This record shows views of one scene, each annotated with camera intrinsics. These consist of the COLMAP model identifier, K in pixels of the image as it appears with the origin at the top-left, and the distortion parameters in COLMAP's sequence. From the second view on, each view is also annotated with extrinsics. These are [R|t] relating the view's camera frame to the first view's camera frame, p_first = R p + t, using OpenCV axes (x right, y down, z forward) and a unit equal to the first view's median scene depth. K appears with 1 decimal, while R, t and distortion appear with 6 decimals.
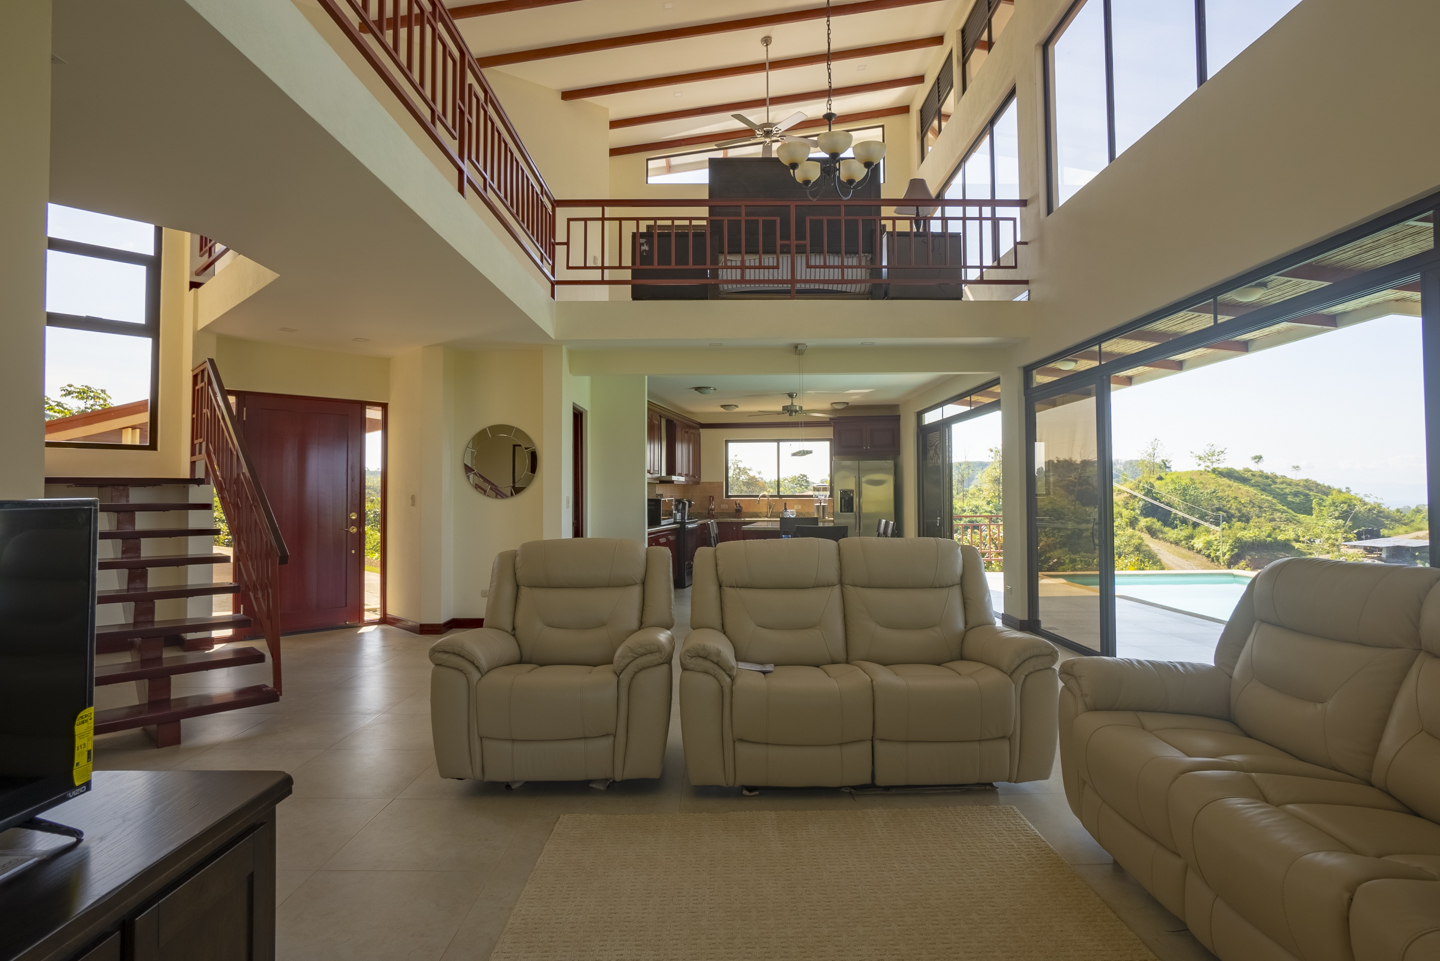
lens RADIAL K [[766.5, 0, 717.2], [0, 766.5, 493.8], [0, 0, 1]] dist [-0.031647, 0.015399]
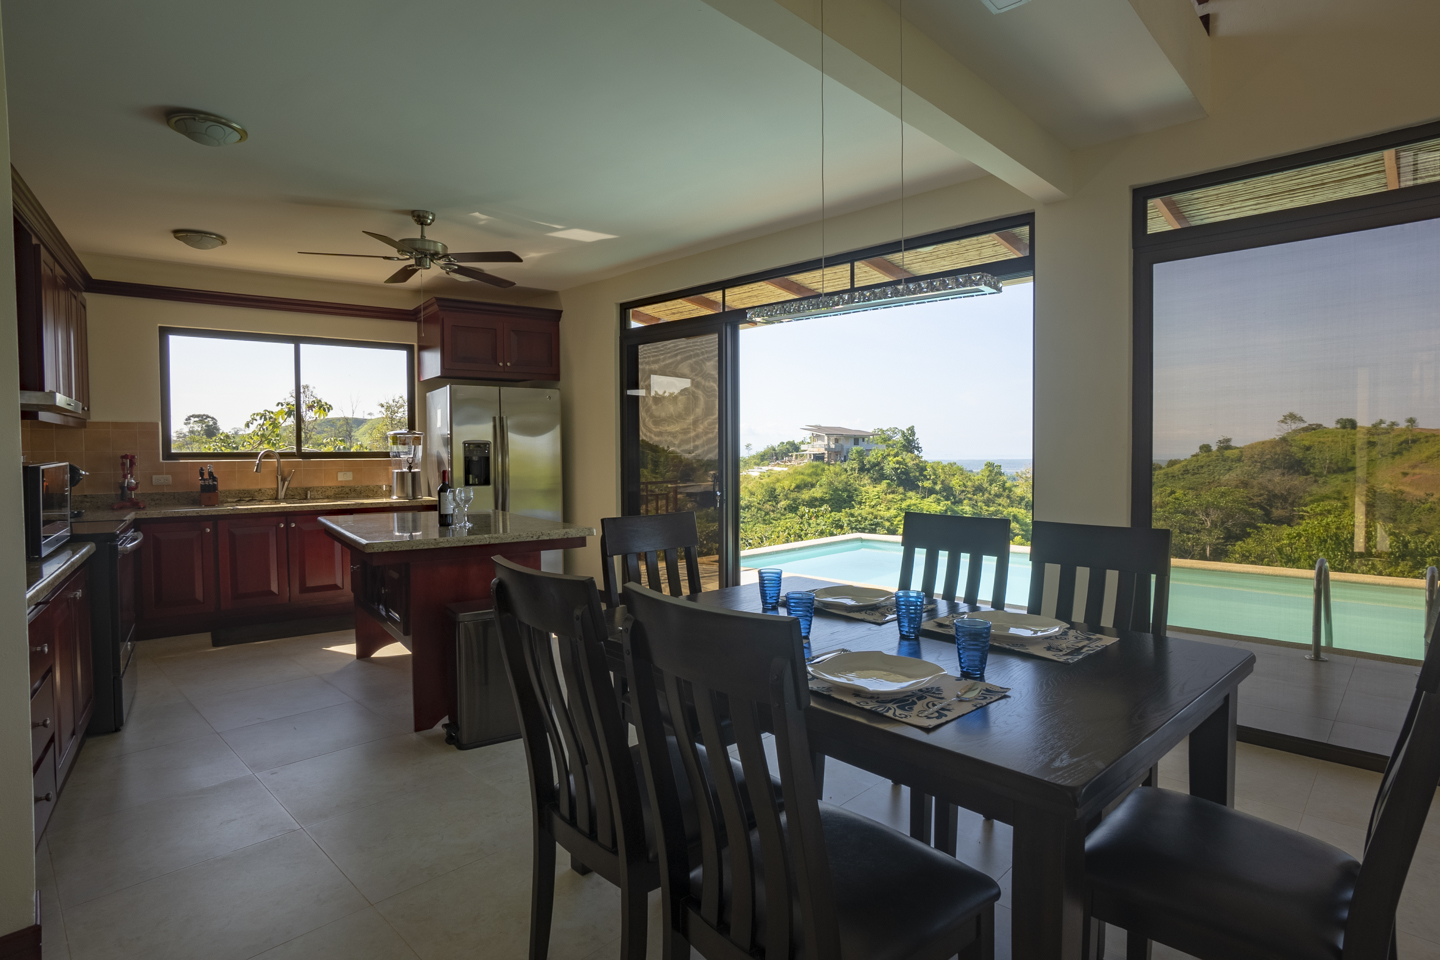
lens RADIAL K [[766.5, 0, 734.0], [0, 766.5, 472.2], [0, 0, 1]] dist [-0.031647, 0.015399]
pose [[0.698916, -0.016962, 0.715002, -0.071054], [-0.000969, 0.999695, 0.024664, 0.001426], [-0.715203, -0.017931, 0.698687, 0.477957]]
